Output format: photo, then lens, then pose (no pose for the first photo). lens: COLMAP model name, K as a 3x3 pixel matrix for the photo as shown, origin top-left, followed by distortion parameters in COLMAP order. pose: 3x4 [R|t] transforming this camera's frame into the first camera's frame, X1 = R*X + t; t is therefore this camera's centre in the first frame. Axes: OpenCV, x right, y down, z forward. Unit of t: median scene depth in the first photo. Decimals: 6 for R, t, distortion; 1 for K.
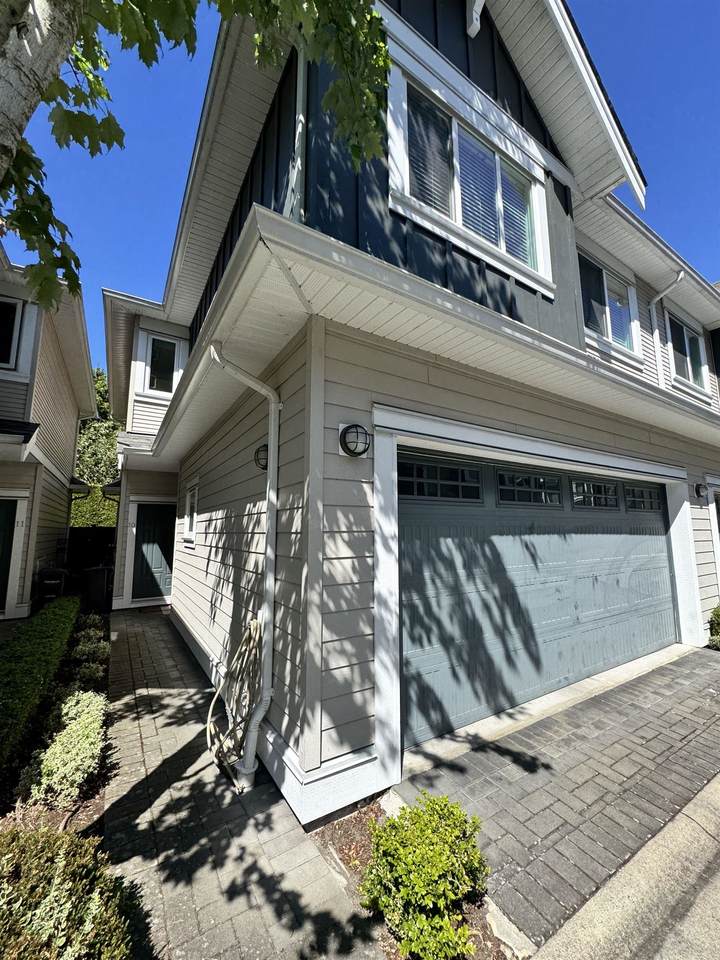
lens RADIAL K [[382.4, 0, 360.0], [0, 382.4, 480.0], [0, 0, 1]] dist [-0.001904, -0.000363]
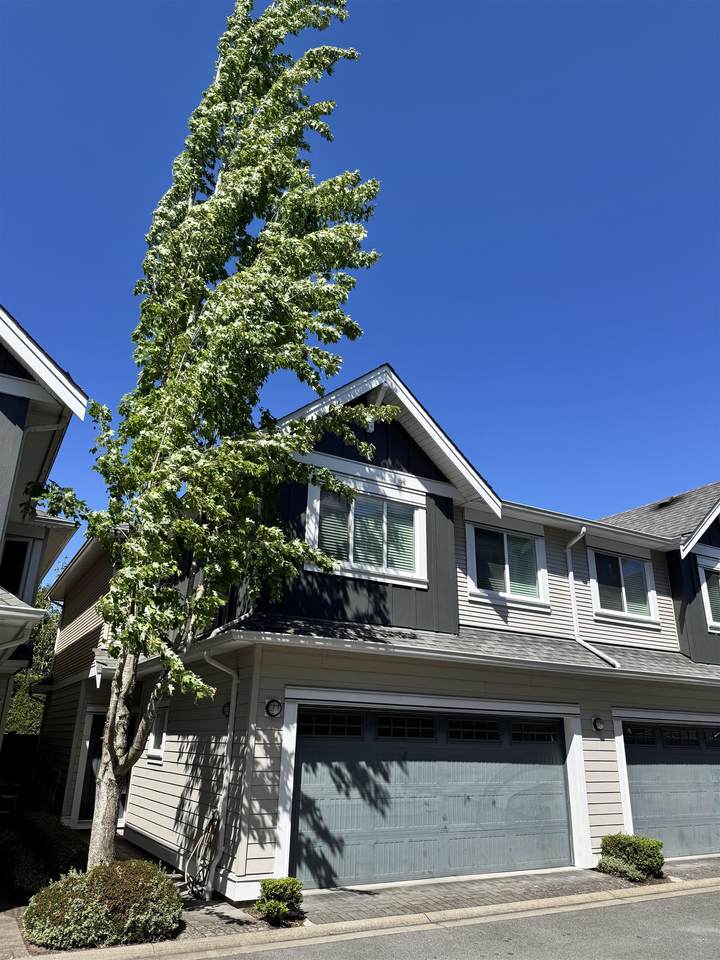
lens RADIAL K [[670.6, 0, 360.0], [0, 670.6, 480.0], [0, 0, 1]] dist [0.111792, -0.203377]
pose [[0.999050, 0.011650, -0.041987, 0.306148], [-0.020926, 0.973484, -0.227798, -0.249318], [0.038220, 0.228460, 0.972803, -1.444664]]
